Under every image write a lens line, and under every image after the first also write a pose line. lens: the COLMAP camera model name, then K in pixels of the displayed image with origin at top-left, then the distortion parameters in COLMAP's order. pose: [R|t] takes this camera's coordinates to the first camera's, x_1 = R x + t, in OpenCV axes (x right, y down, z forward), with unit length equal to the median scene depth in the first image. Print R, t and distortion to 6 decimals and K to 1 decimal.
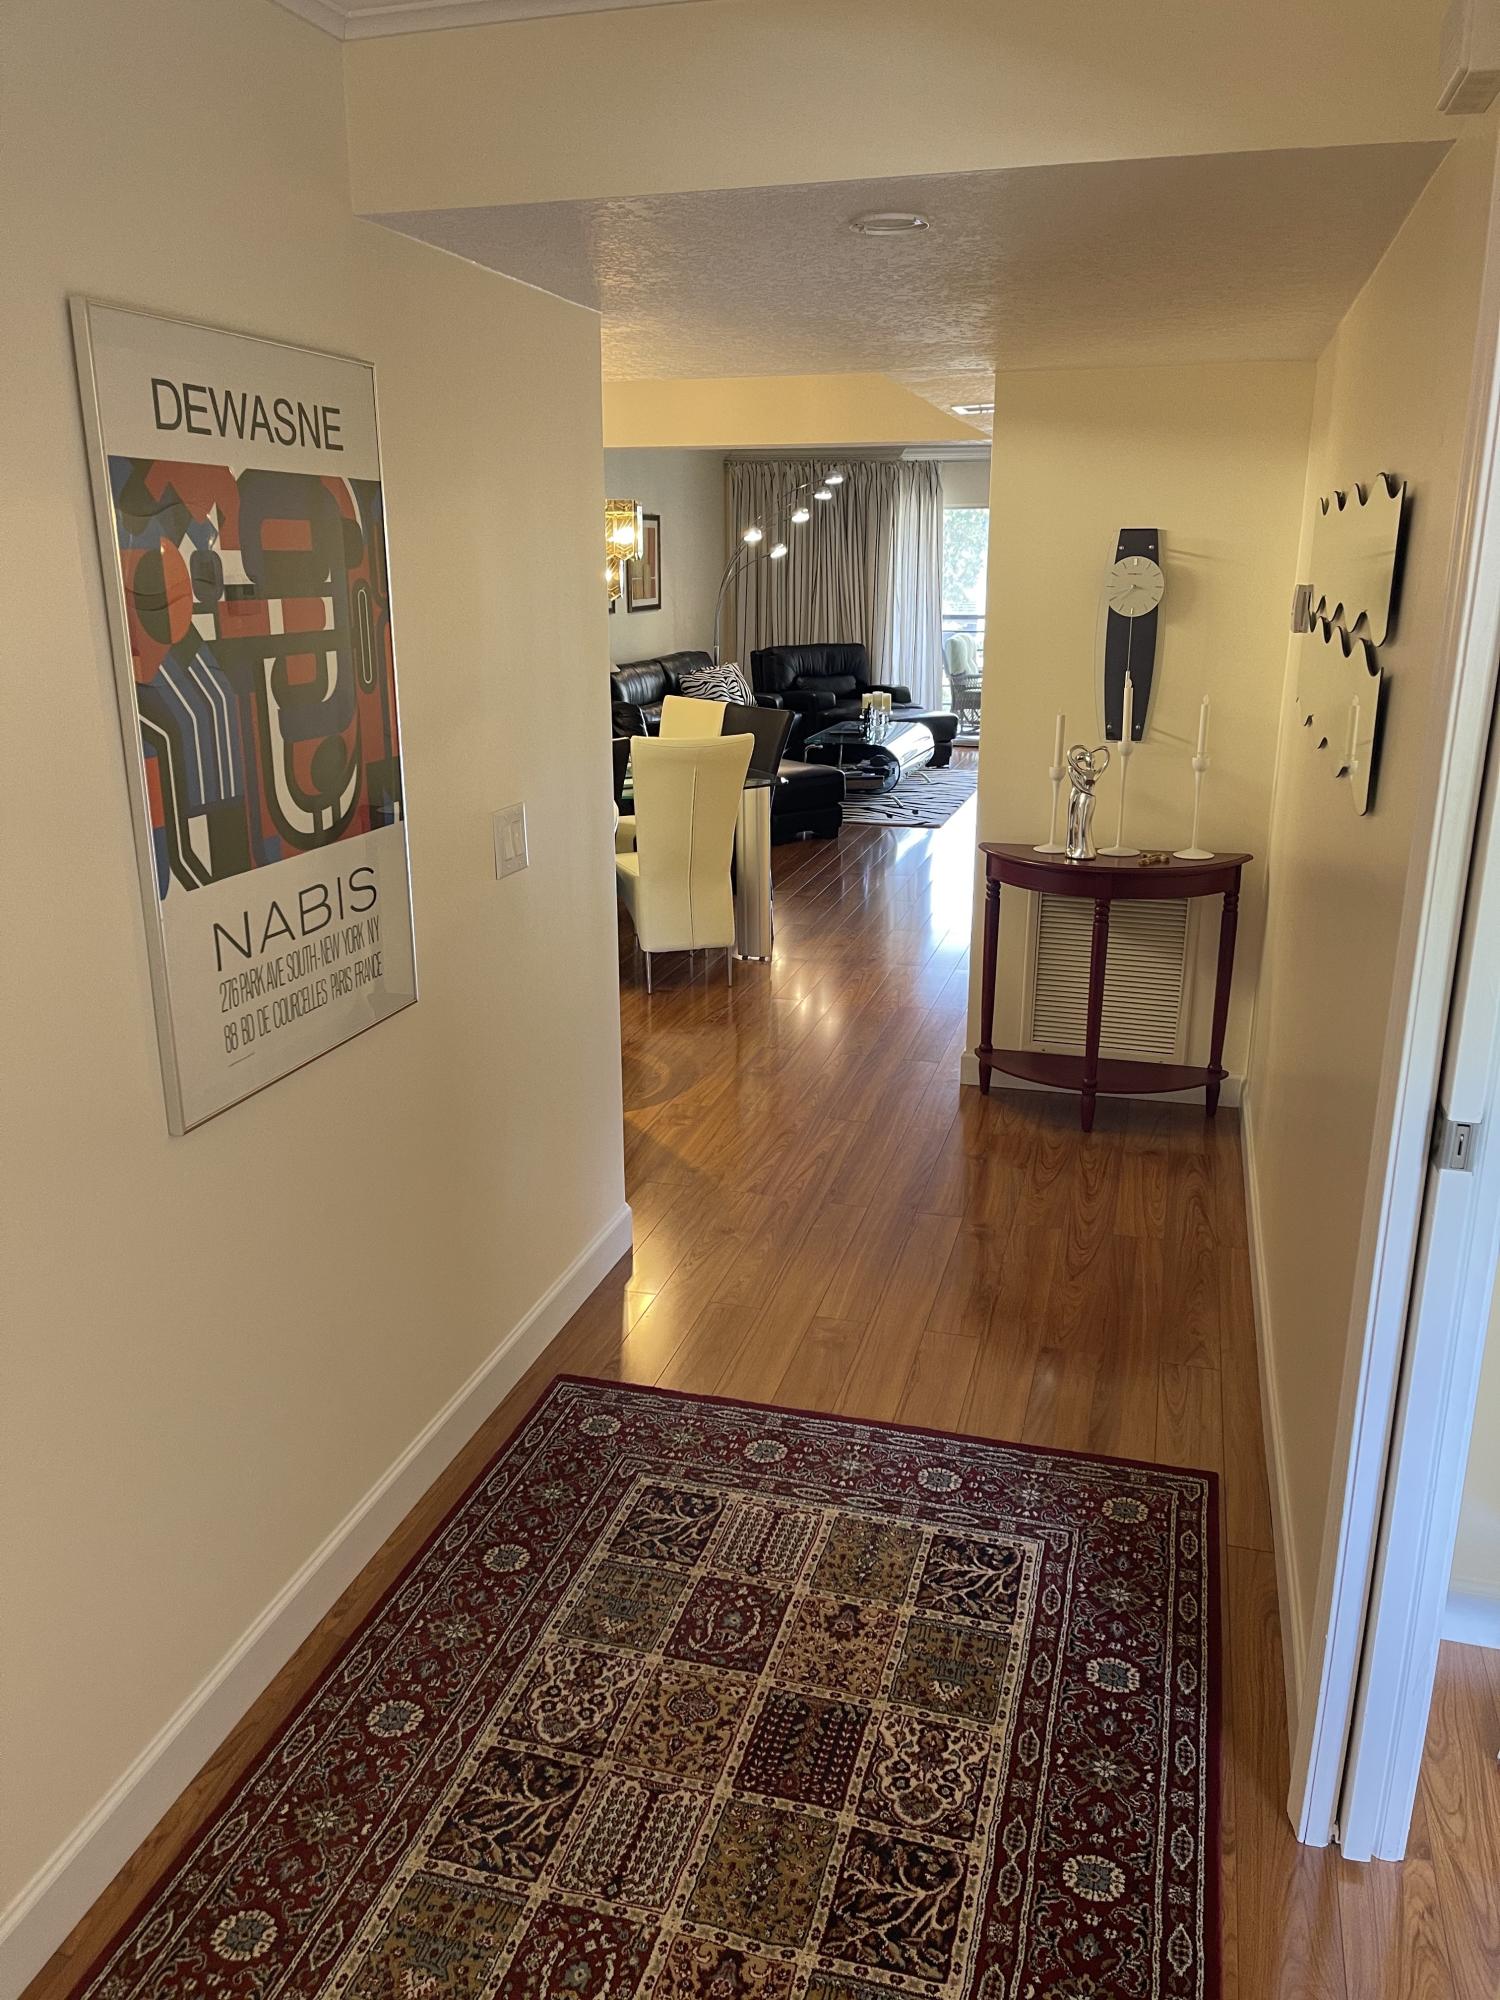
lens RADIAL K [[1523.5, 0, 751.5], [0, 1523.5, 1003.3], [0, 0, 1]] dist [0.017961, -0.003271]
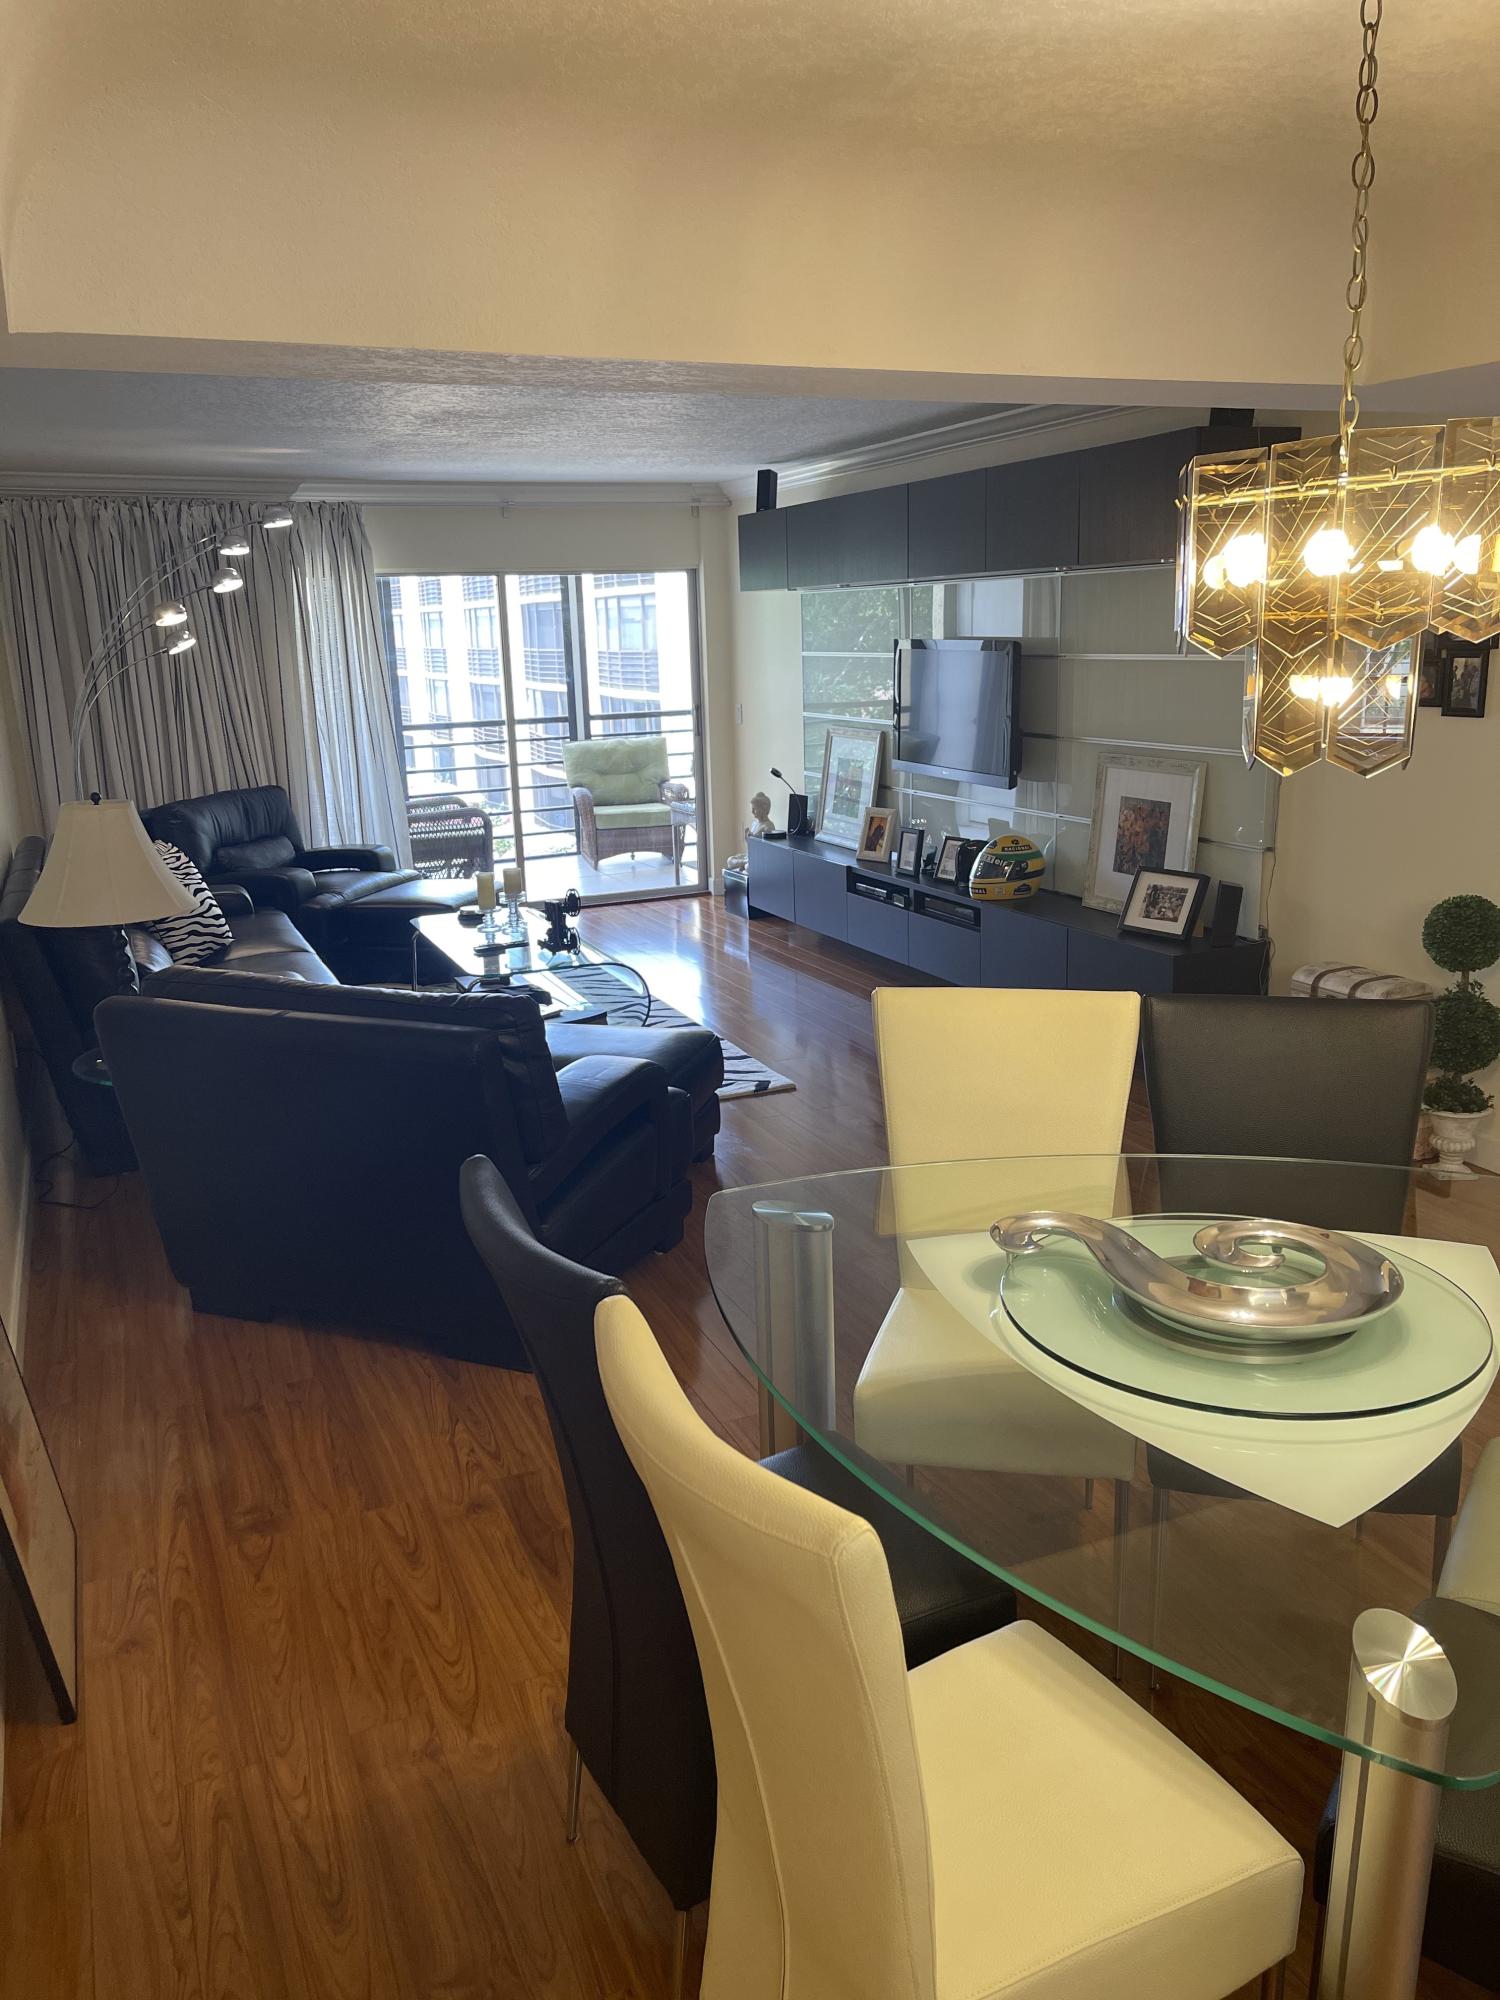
lens RADIAL K [[1523.5, 0, 741.2], [0, 1523.5, 995.7], [0, 0, 1]] dist [0.017961, -0.003271]
pose [[0.771409, -0.168056, 0.613747, -0.201787], [0.206200, 0.978471, 0.008755, -0.129766], [-0.602005, 0.119801, 0.789454, 0.440287]]
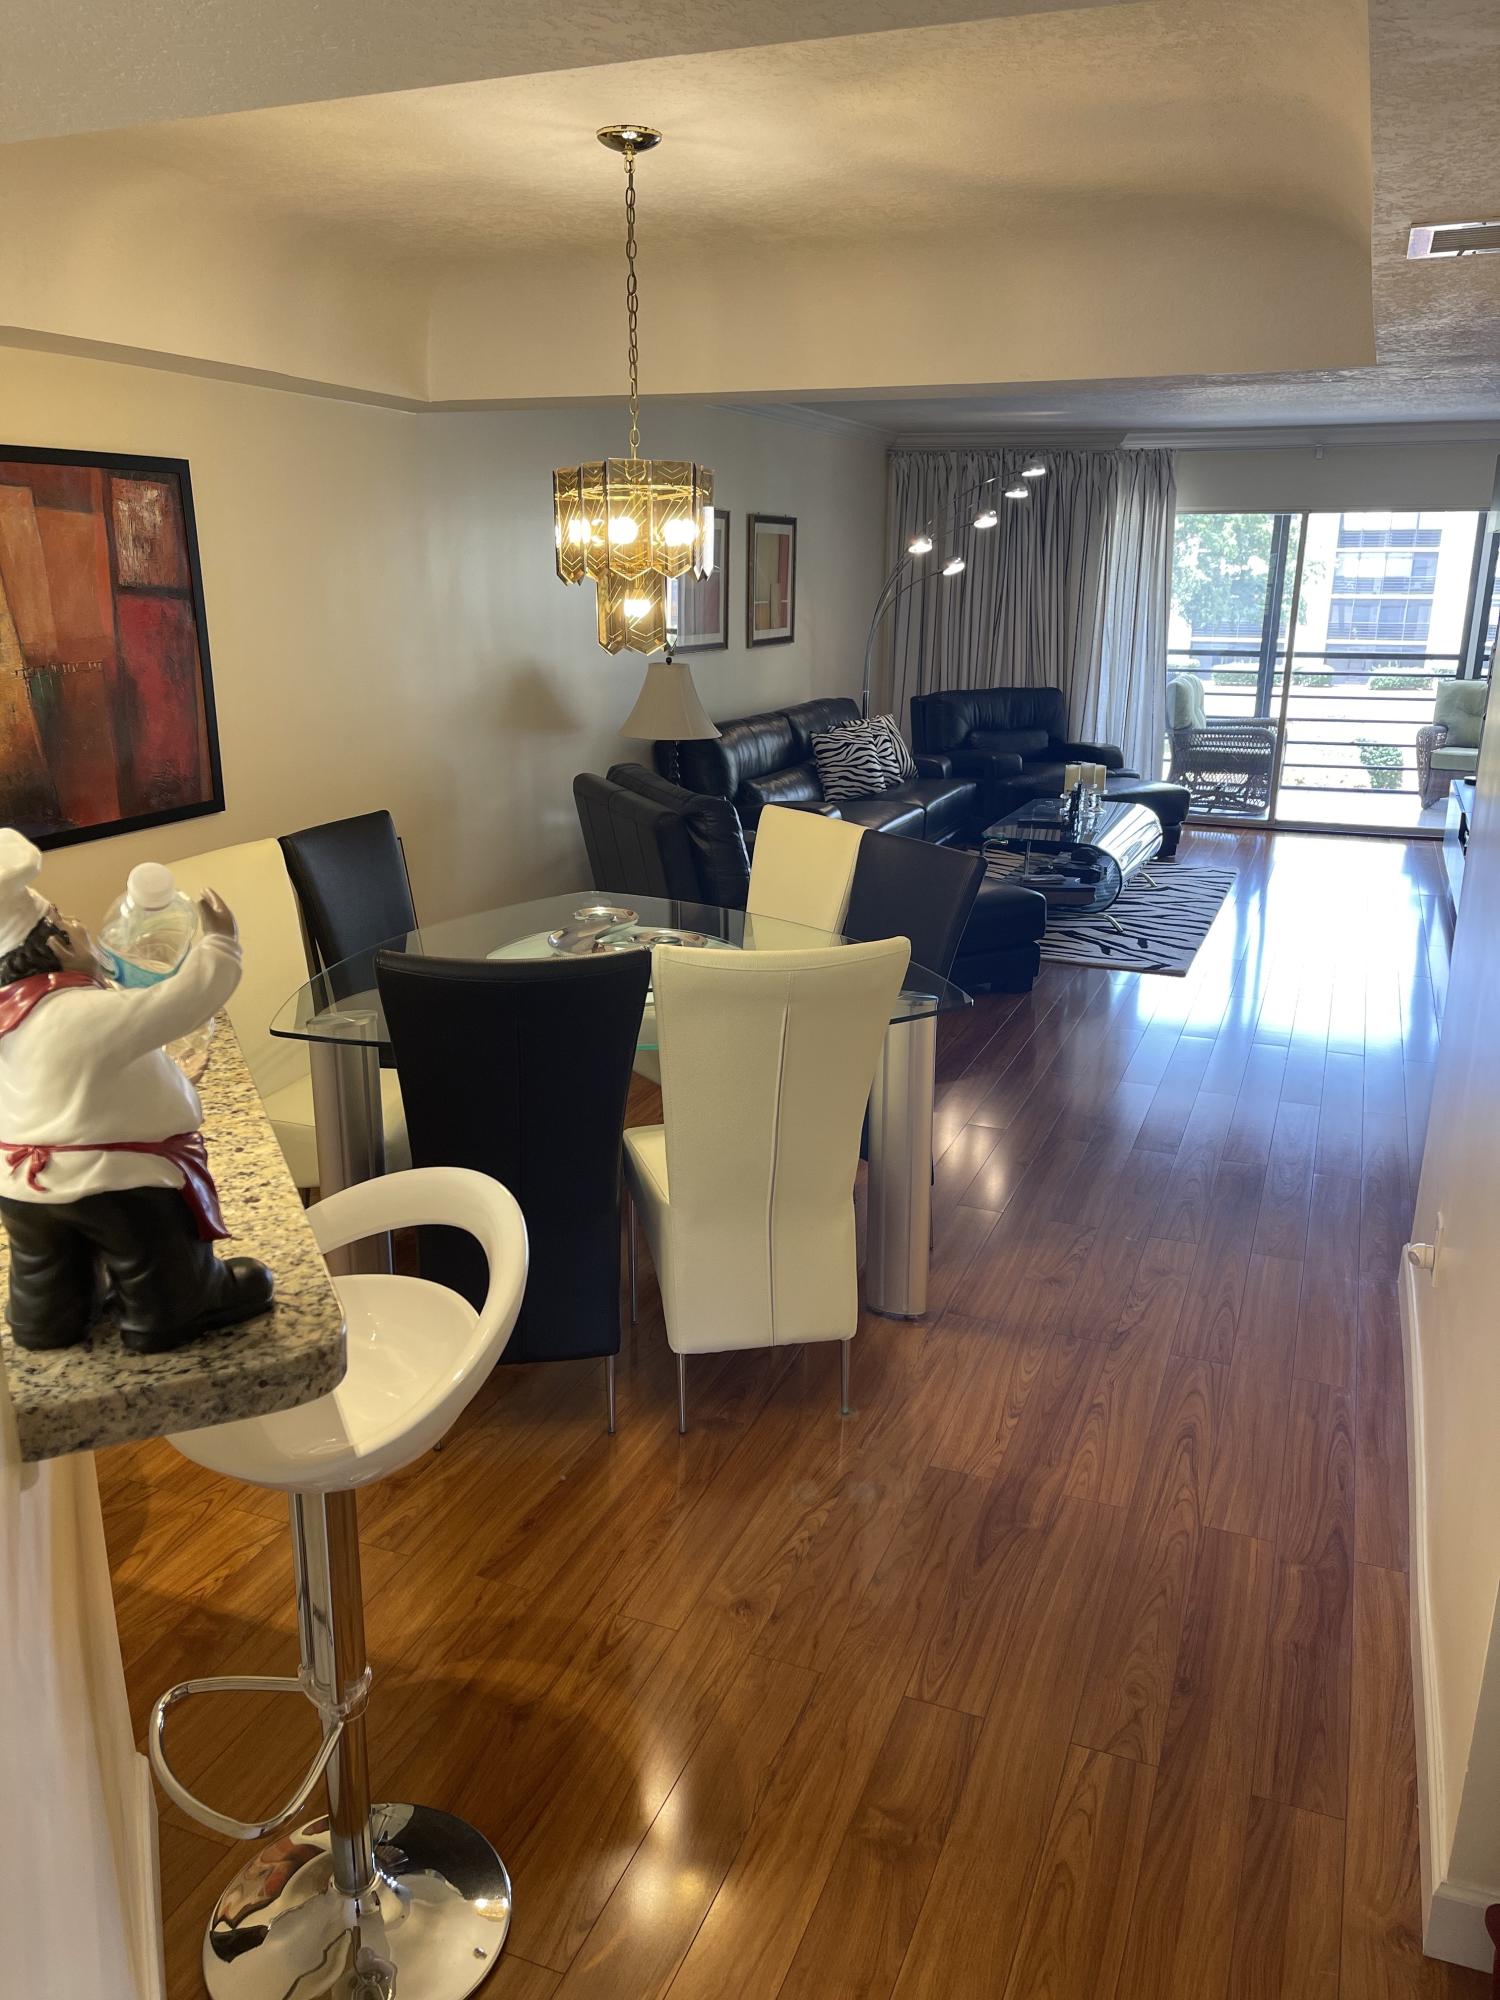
lens RADIAL K [[1523.5, 0, 739.4], [0, 1523.5, 993.6], [0, 0, 1]] dist [0.017961, -0.003271]
pose [[0.993800, 0.038262, -0.104394, -0.000770], [-0.039952, 0.999102, -0.014139, -0.072706], [0.103760, 0.018222, 0.994435, 0.249429]]
